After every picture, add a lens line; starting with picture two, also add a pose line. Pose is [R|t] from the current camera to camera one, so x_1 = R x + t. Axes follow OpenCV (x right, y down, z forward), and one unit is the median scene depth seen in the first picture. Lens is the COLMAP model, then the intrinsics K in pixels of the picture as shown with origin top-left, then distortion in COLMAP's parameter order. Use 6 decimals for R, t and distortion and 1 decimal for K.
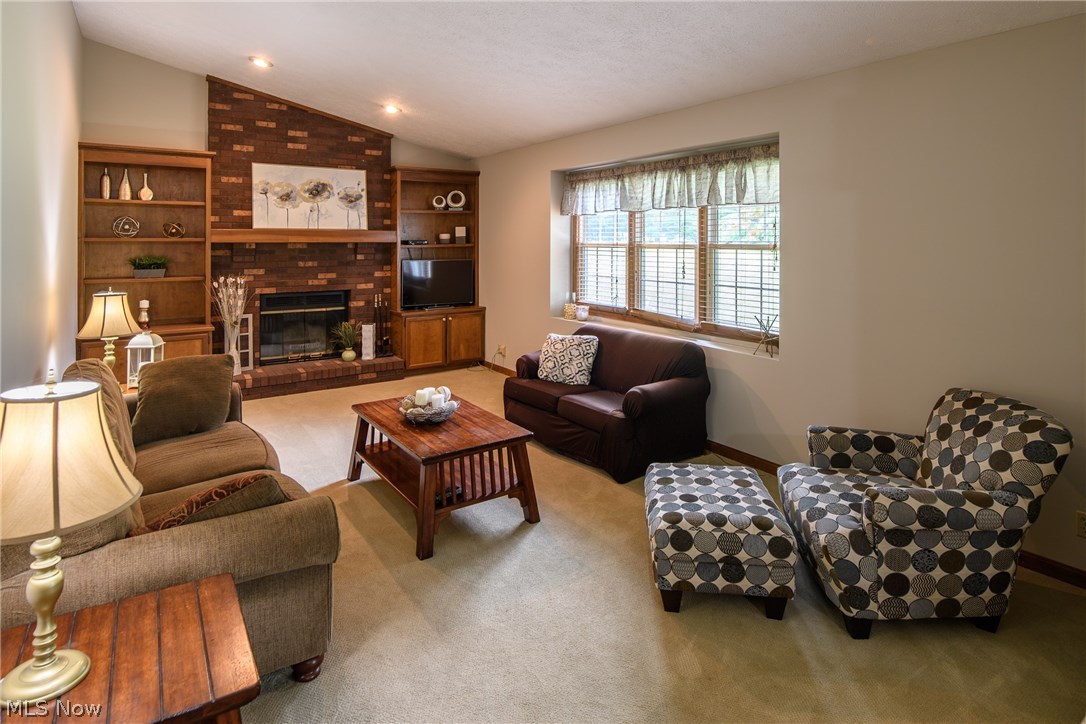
lens RADIAL K [[588.8, 0, 539.4], [0, 588.8, 239.2], [0, 0, 1]] dist [-0.002859, -0.004092]
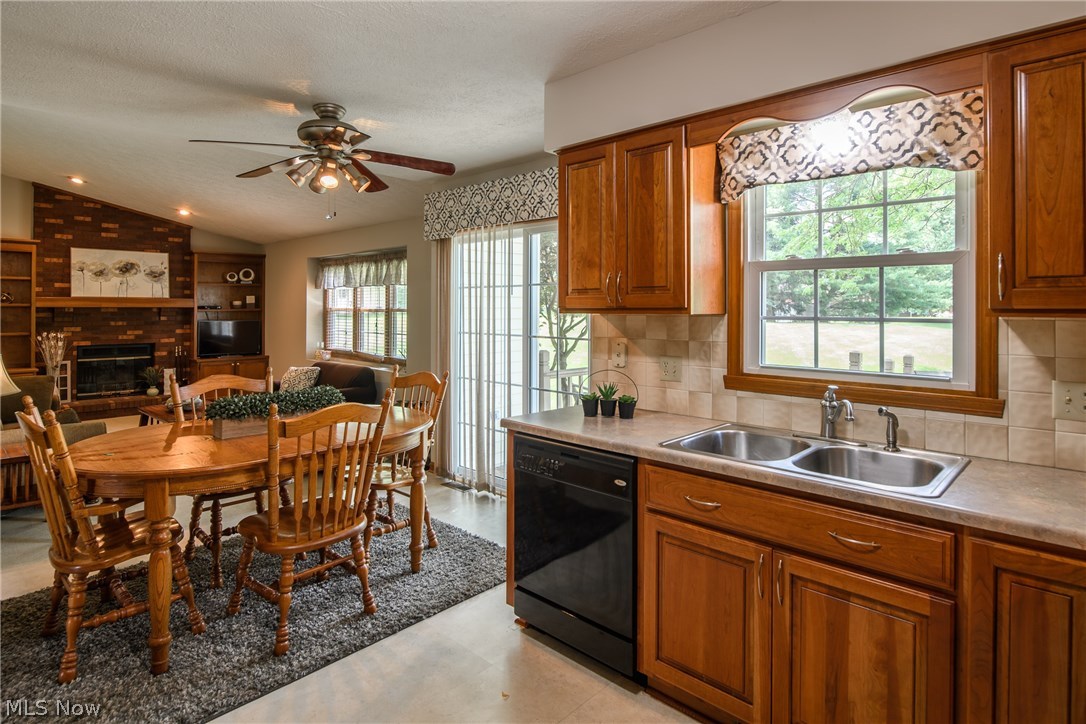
lens RADIAL K [[588.8, 0, 537.6], [0, 588.8, 303.2], [0, 0, 1]] dist [-0.002859, -0.004092]
pose [[0.978194, 0.003441, 0.207664, 0.310802], [-0.002532, 0.999986, -0.004643, 0.000087], [-0.207677, 0.004016, 0.978189, -0.597980]]
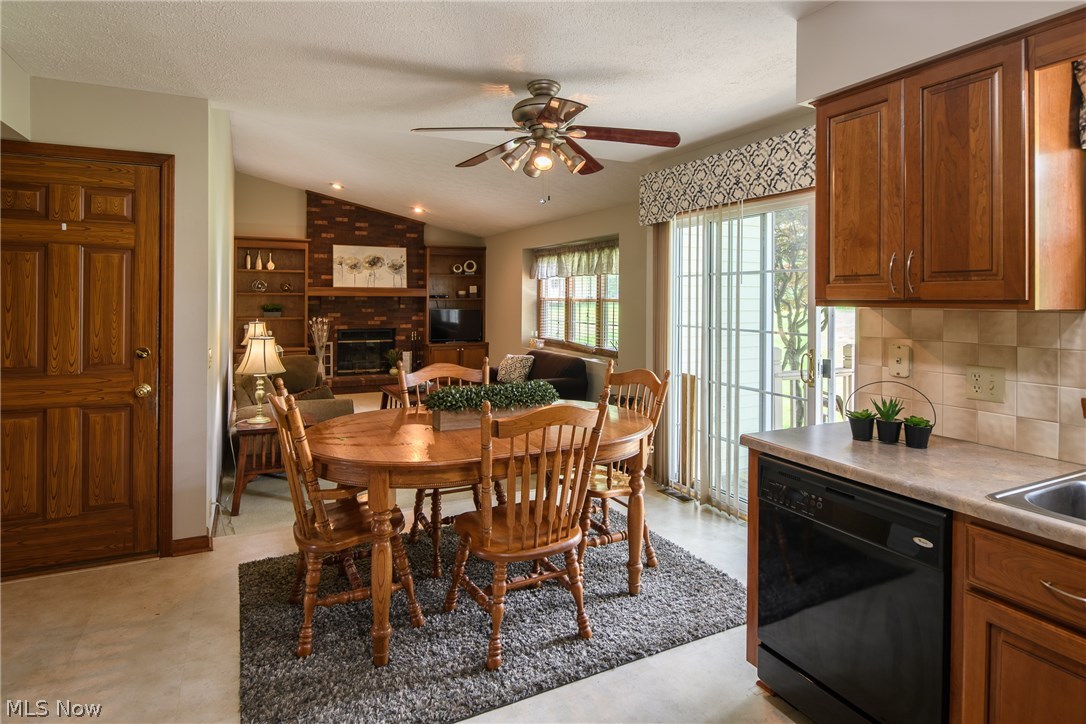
lens RADIAL K [[588.8, 0, 536.5], [0, 588.8, 296.3], [0, 0, 1]] dist [-0.002859, -0.004092]
pose [[0.990020, 0.006111, -0.140791, 0.301627], [-0.005849, 0.999980, 0.002271, -0.000172], [0.140802, -0.001425, 0.990037, -0.531176]]
